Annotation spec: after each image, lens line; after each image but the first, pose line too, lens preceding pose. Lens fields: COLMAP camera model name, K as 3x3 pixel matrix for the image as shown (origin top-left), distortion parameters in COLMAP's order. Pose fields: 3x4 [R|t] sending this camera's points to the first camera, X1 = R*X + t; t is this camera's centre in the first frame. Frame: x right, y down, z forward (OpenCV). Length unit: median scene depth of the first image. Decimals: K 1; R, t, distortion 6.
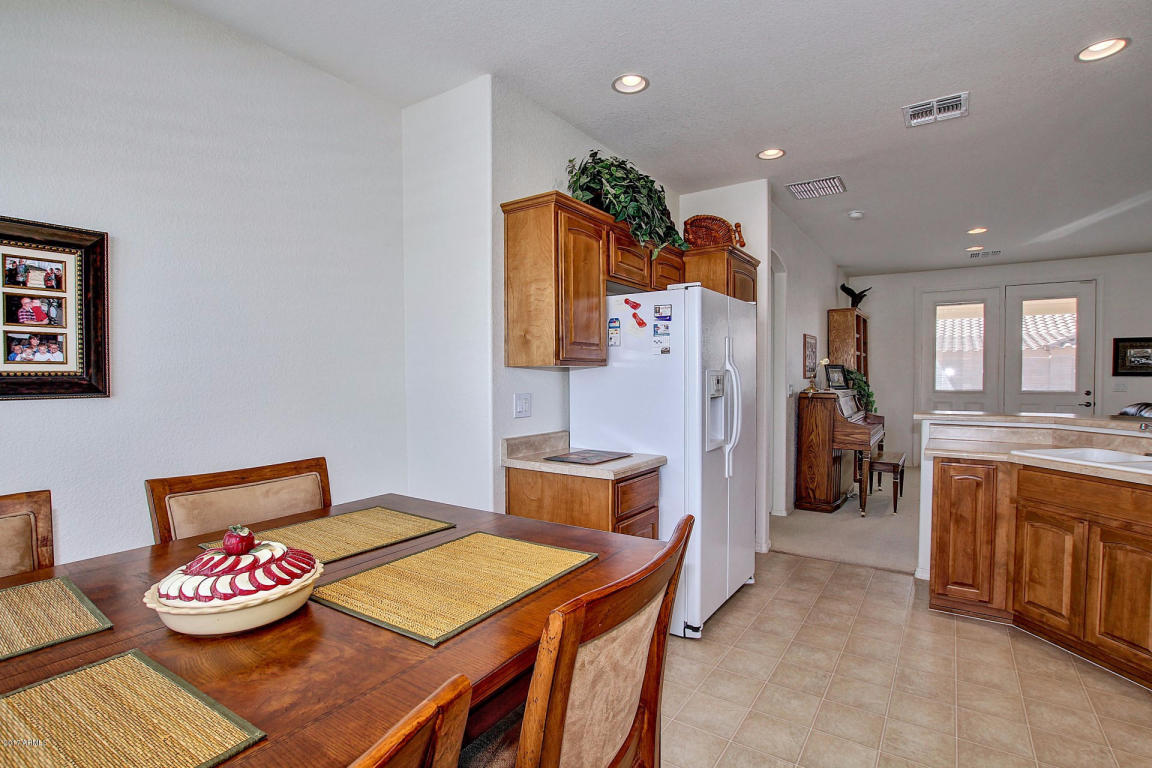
lens RADIAL K [[545.0, 0, 576.2], [0, 545.0, 388.1], [0, 0, 1]] dist [-0.033566, 0.003777]
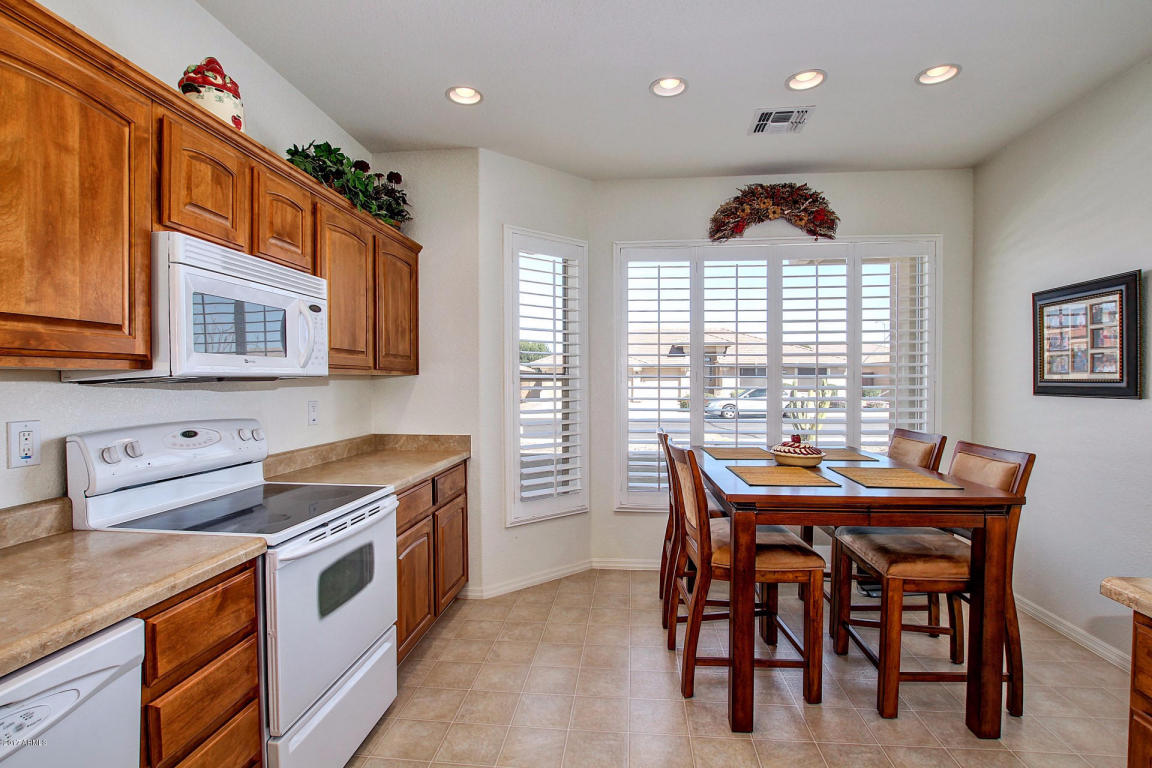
lens RADIAL K [[545.0, 0, 584.2], [0, 545.0, 389.8], [0, 0, 1]] dist [-0.033566, 0.003777]
pose [[-0.861387, 0.011970, -0.507808, 0.594939], [-0.009120, 0.999197, 0.039023, -0.030151], [0.507867, 0.038245, -0.860586, 0.971856]]
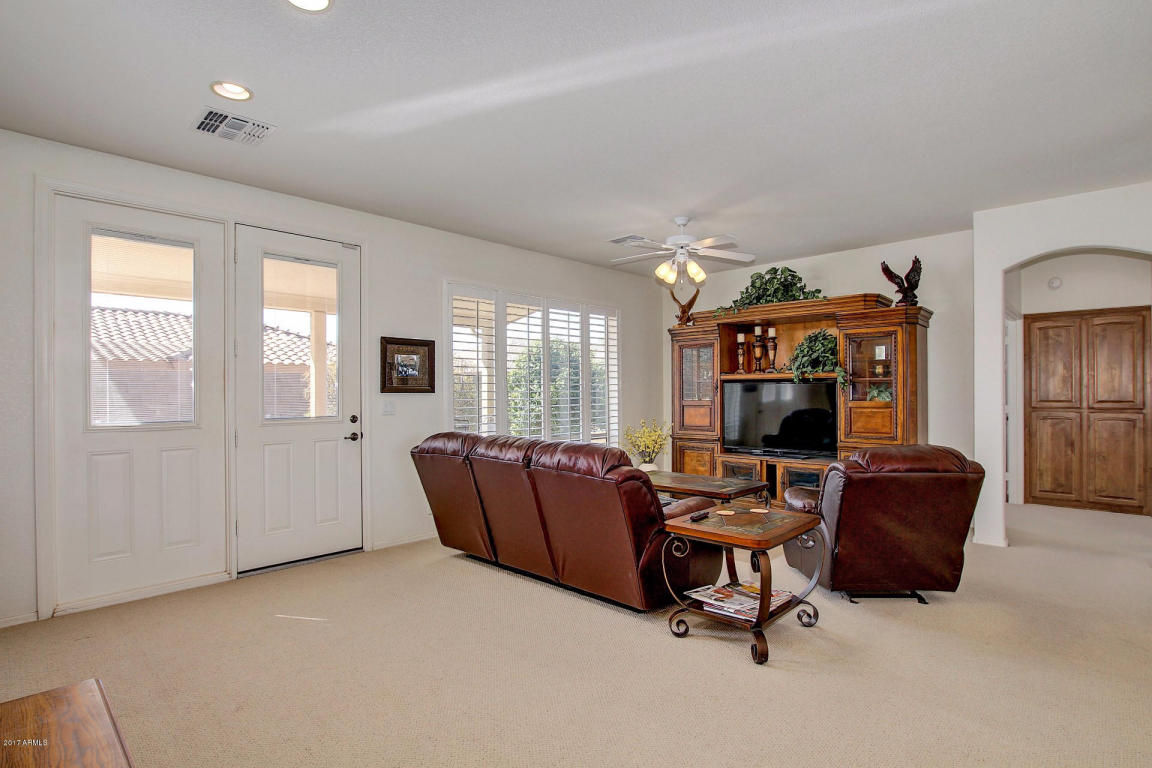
lens RADIAL K [[570.6, 0, 574.4], [0, 570.6, 392.0], [0, 0, 1]] dist [-0.023047, -0.001245]
pose [[0.152817, -0.000460, 0.988254, 0.732071], [0.025307, 0.999674, -0.003448, -0.032417], [-0.987930, 0.025537, 0.152779, 1.421196]]
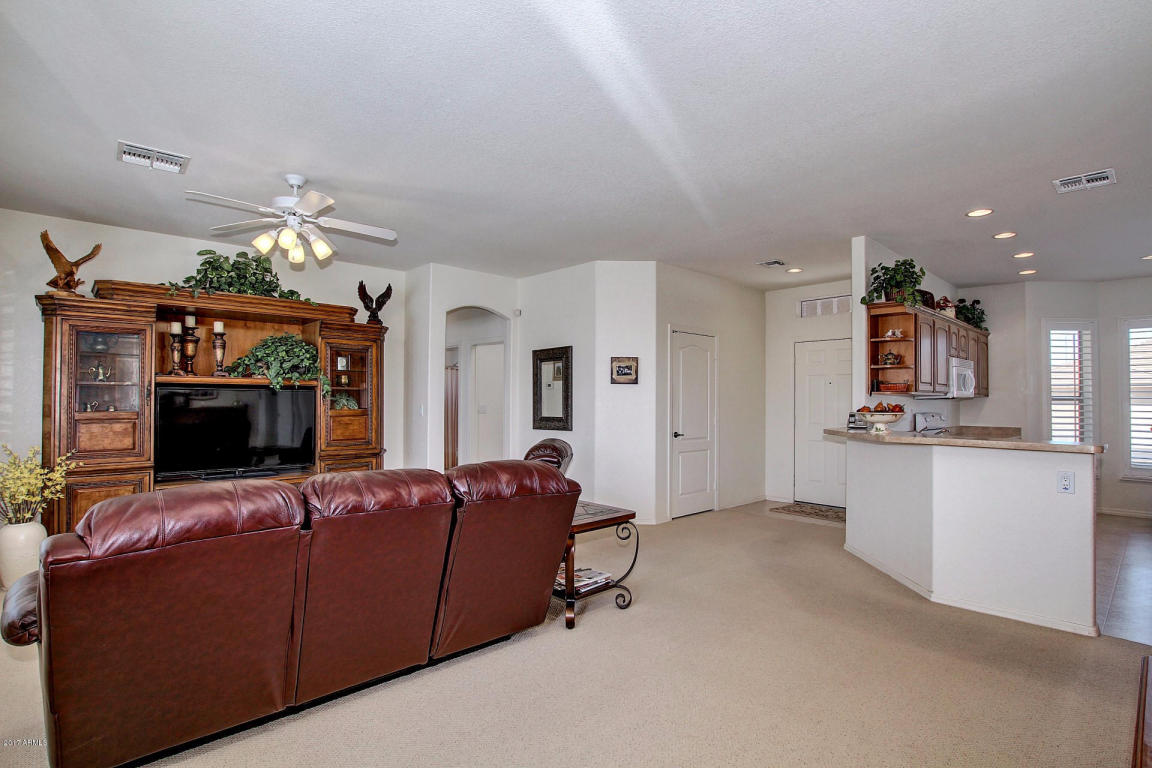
lens RADIAL K [[536.1, 0, 599.4], [0, 536.1, 395.8], [0, 0, 1]] dist [-0.036198, -0.001393]
pose [[-0.978478, 0.000019, 0.206352, 1.488019], [0.002563, 0.999924, 0.012063, -0.050194], [-0.206336, 0.012332, -0.978404, 2.353387]]
